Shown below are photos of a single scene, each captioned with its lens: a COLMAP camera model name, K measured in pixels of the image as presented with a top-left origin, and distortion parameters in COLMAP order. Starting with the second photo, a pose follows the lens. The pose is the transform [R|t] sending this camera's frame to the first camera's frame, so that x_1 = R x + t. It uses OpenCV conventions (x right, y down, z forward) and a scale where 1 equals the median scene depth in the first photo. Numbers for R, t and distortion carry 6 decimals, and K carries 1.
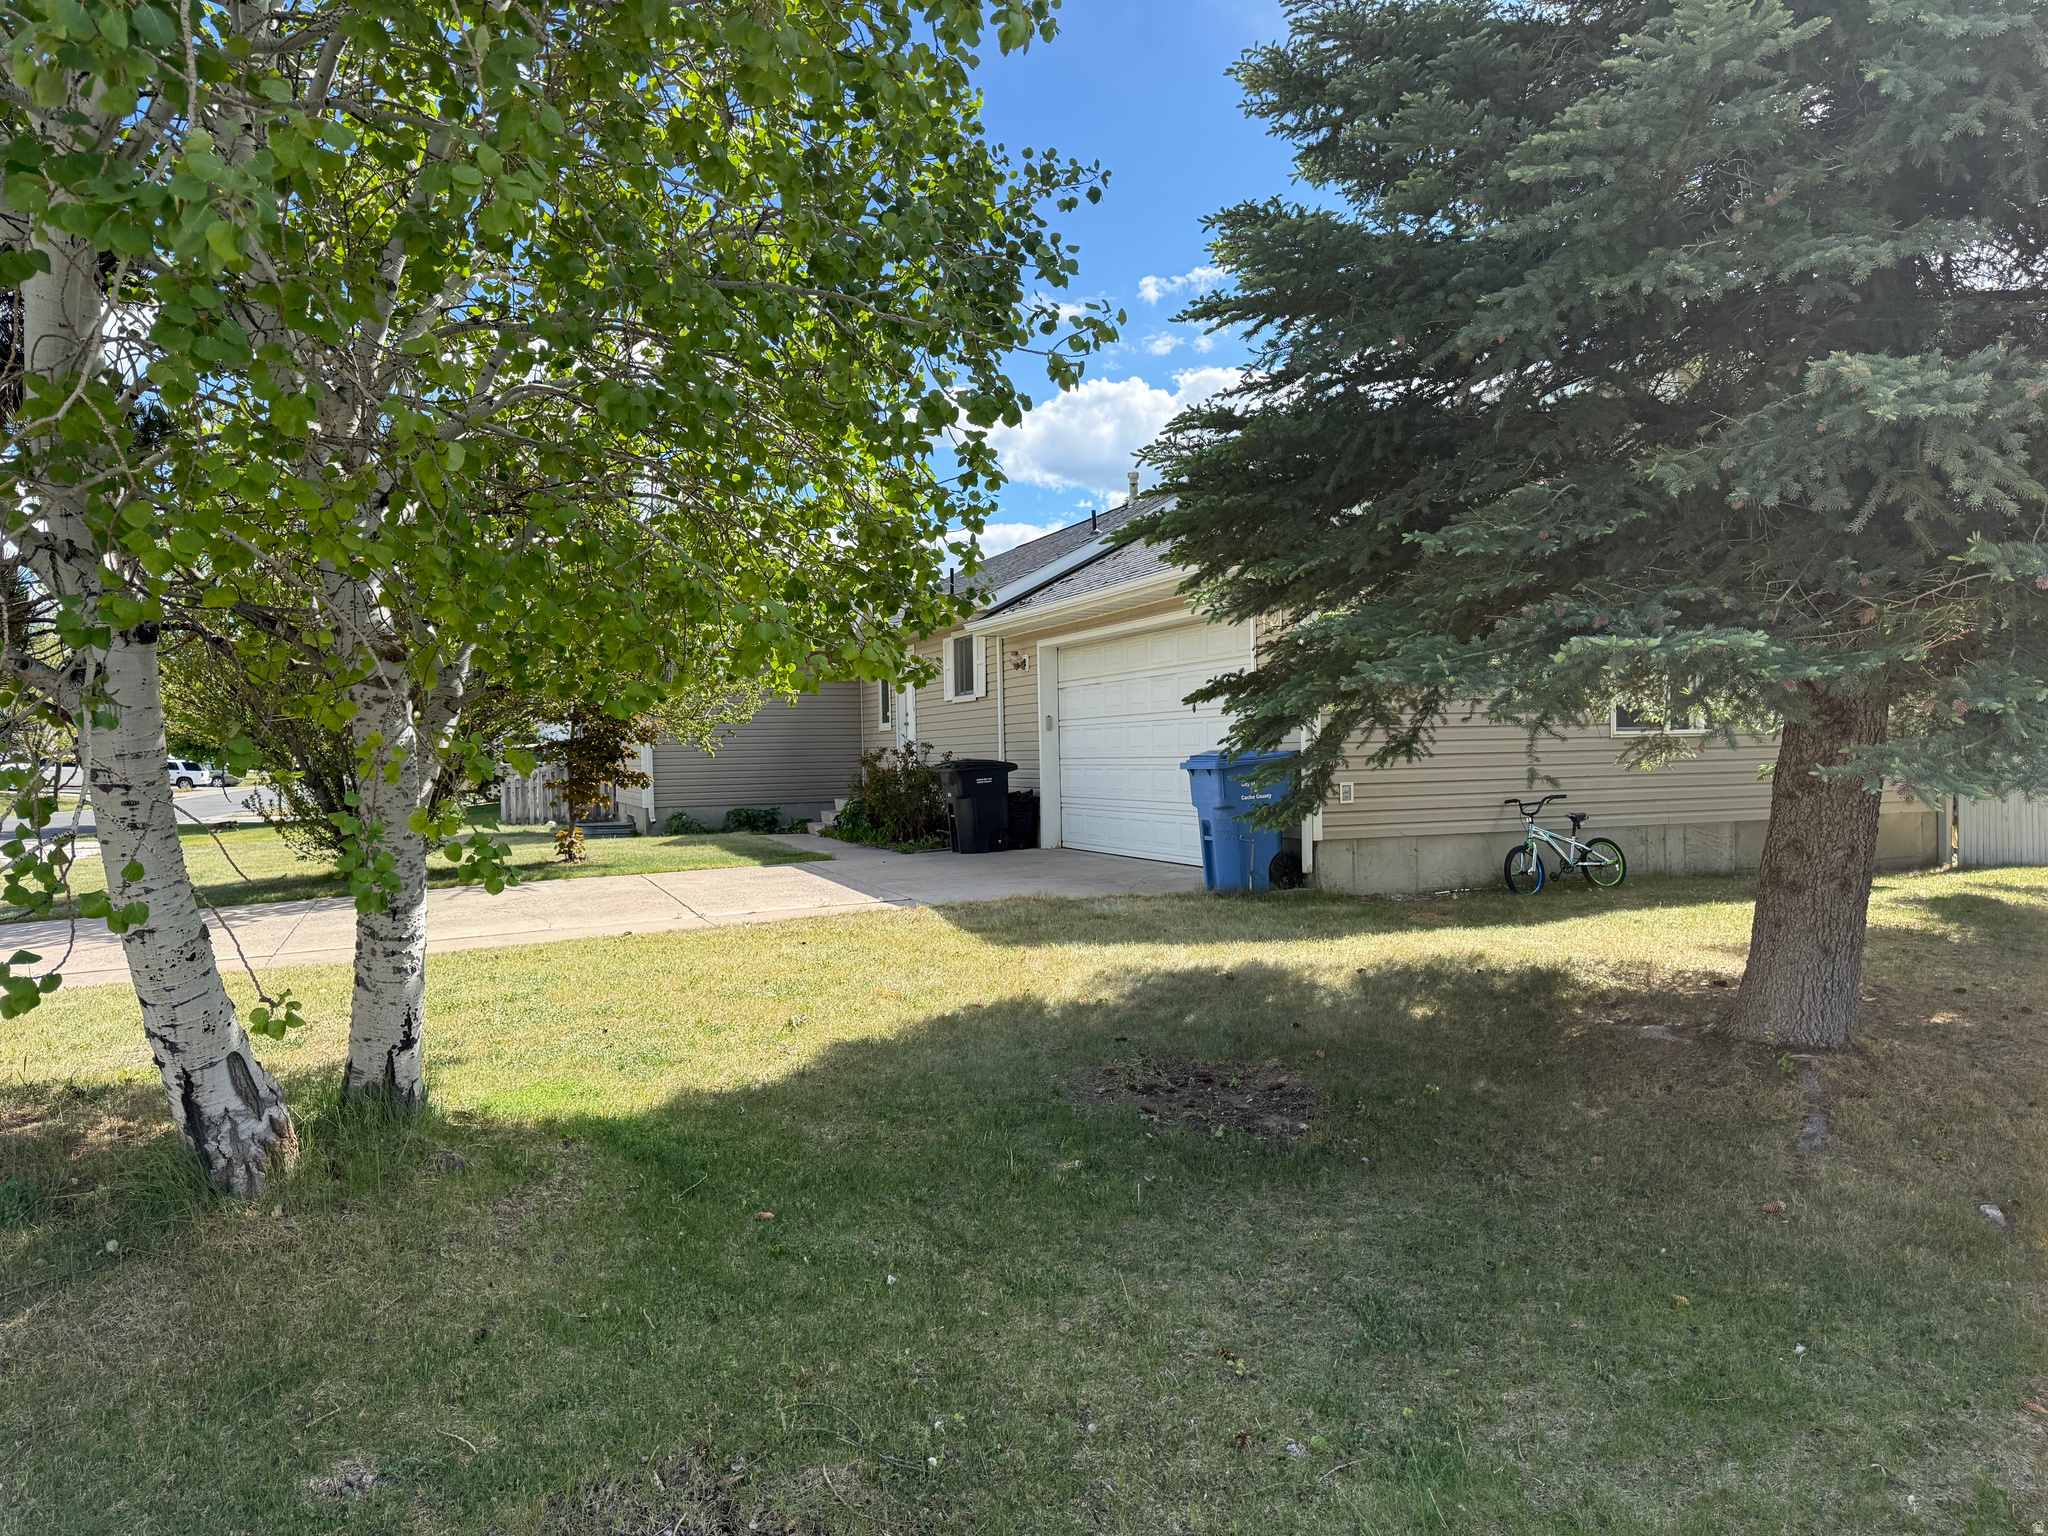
lens RADIAL K [[1430.7, 0, 992.3], [0, 1430.7, 765.2], [0, 0, 1]] dist [0.094335, -0.158719]
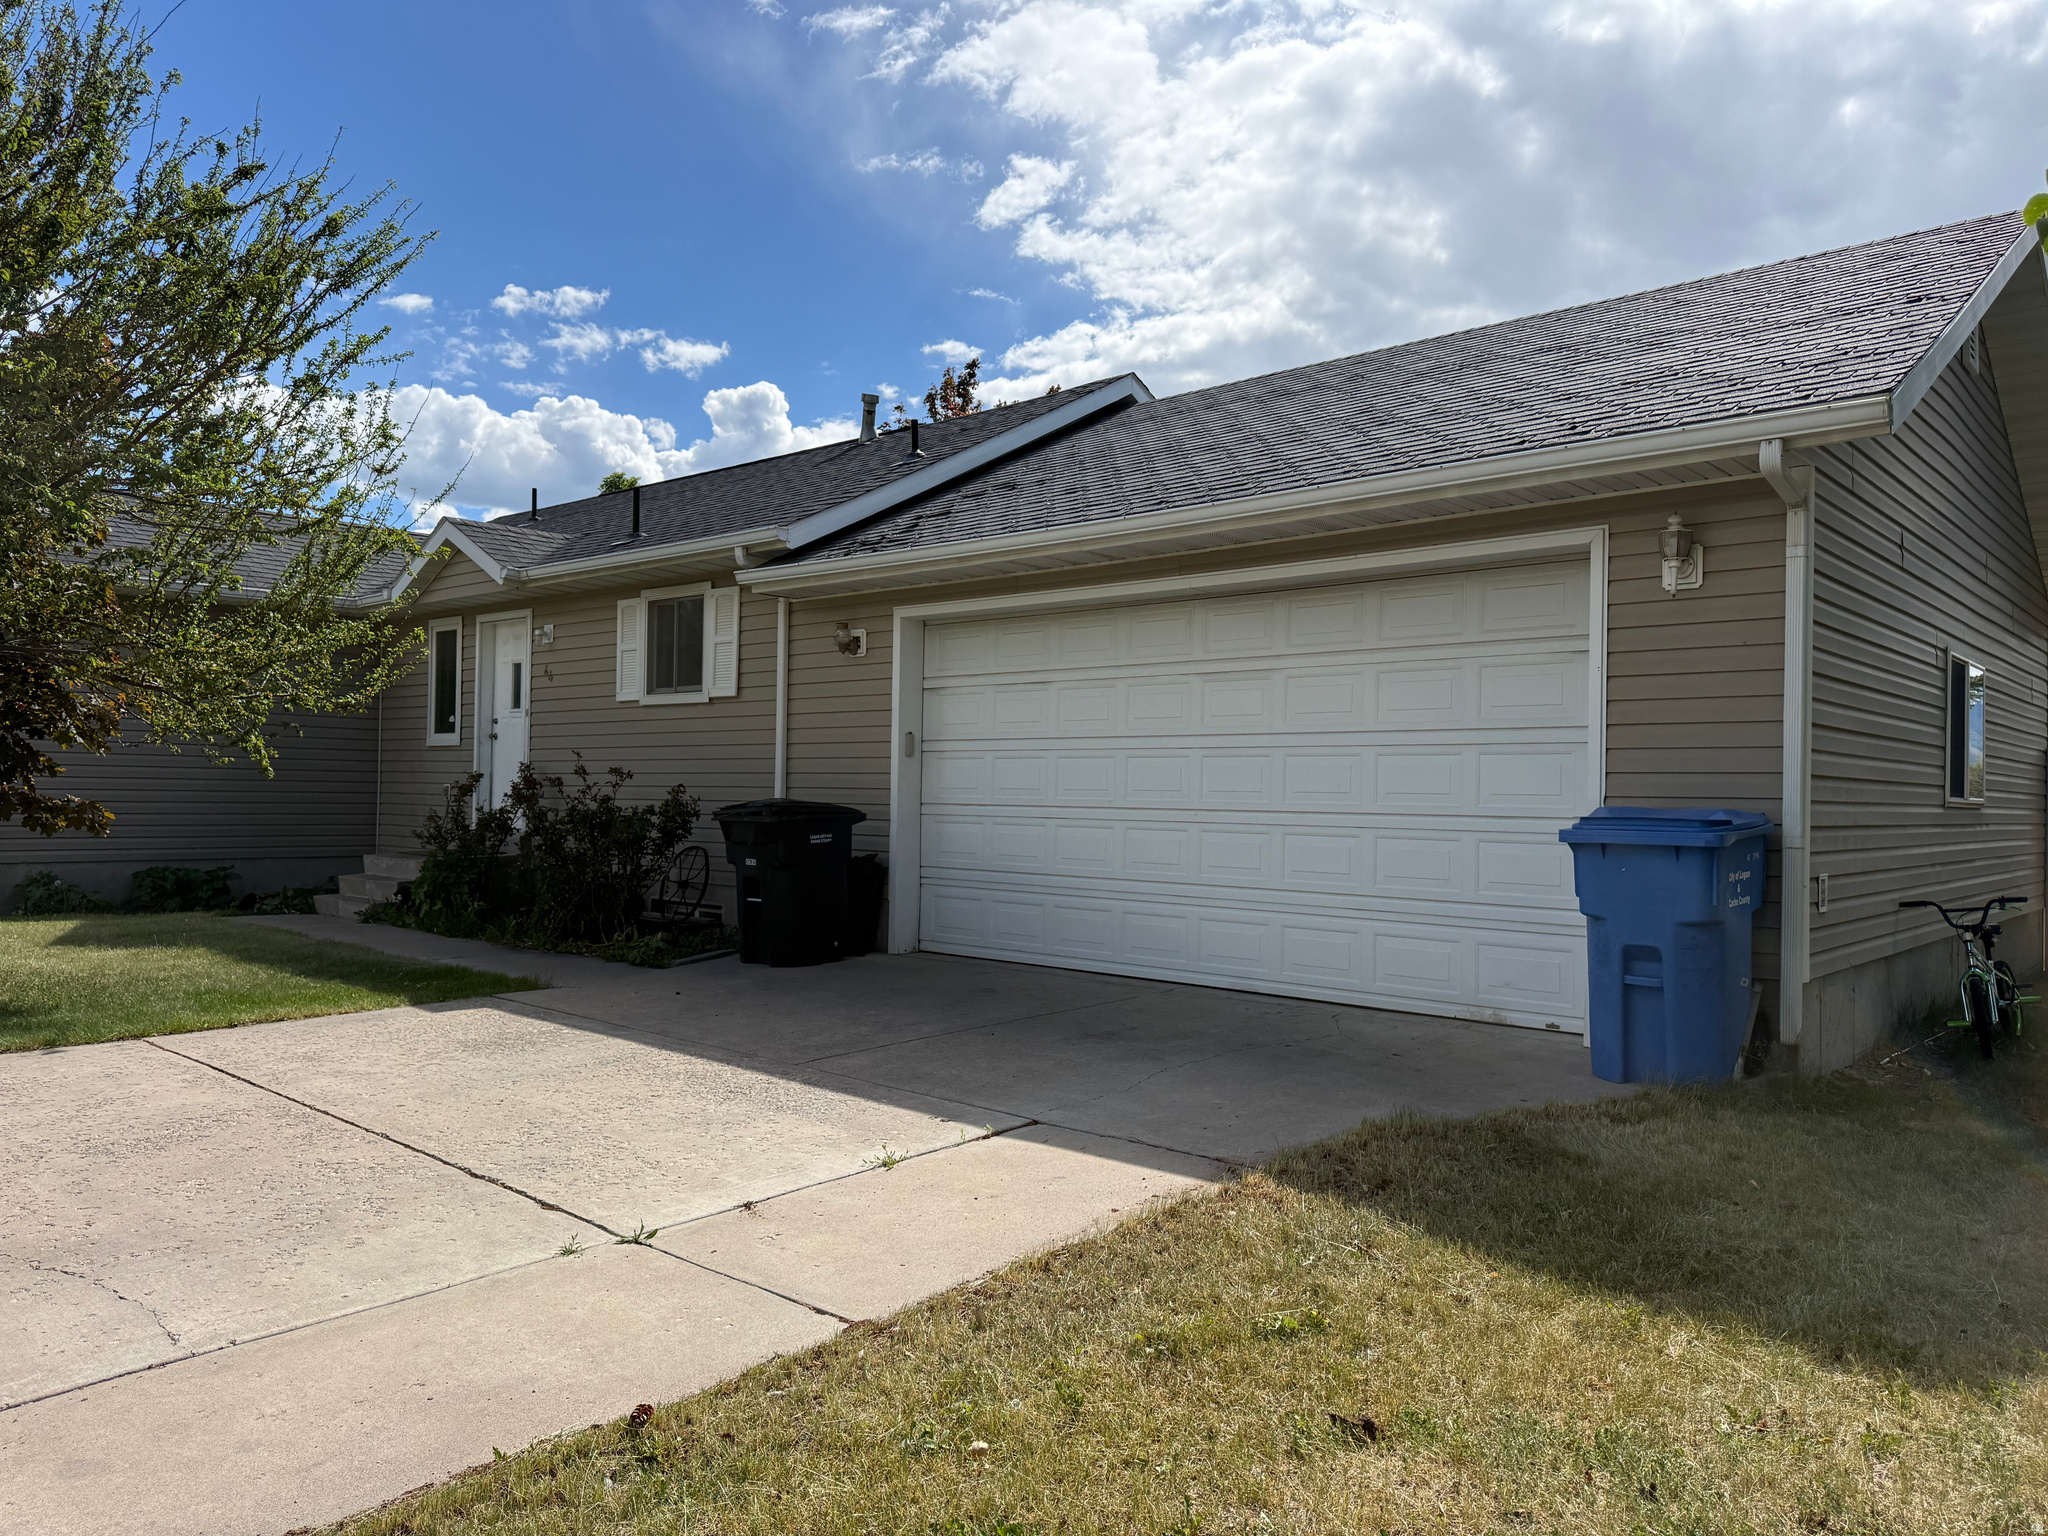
lens RADIAL K [[1430.7, 0, 992.3], [0, 1430.7, 765.2], [0, 0, 1]] dist [0.094335, -0.158719]
pose [[0.887644, 0.042779, 0.458540, -0.205580], [-0.029789, 0.998925, -0.035527, -0.000290], [-0.459567, 0.017876, 0.887963, 0.447395]]
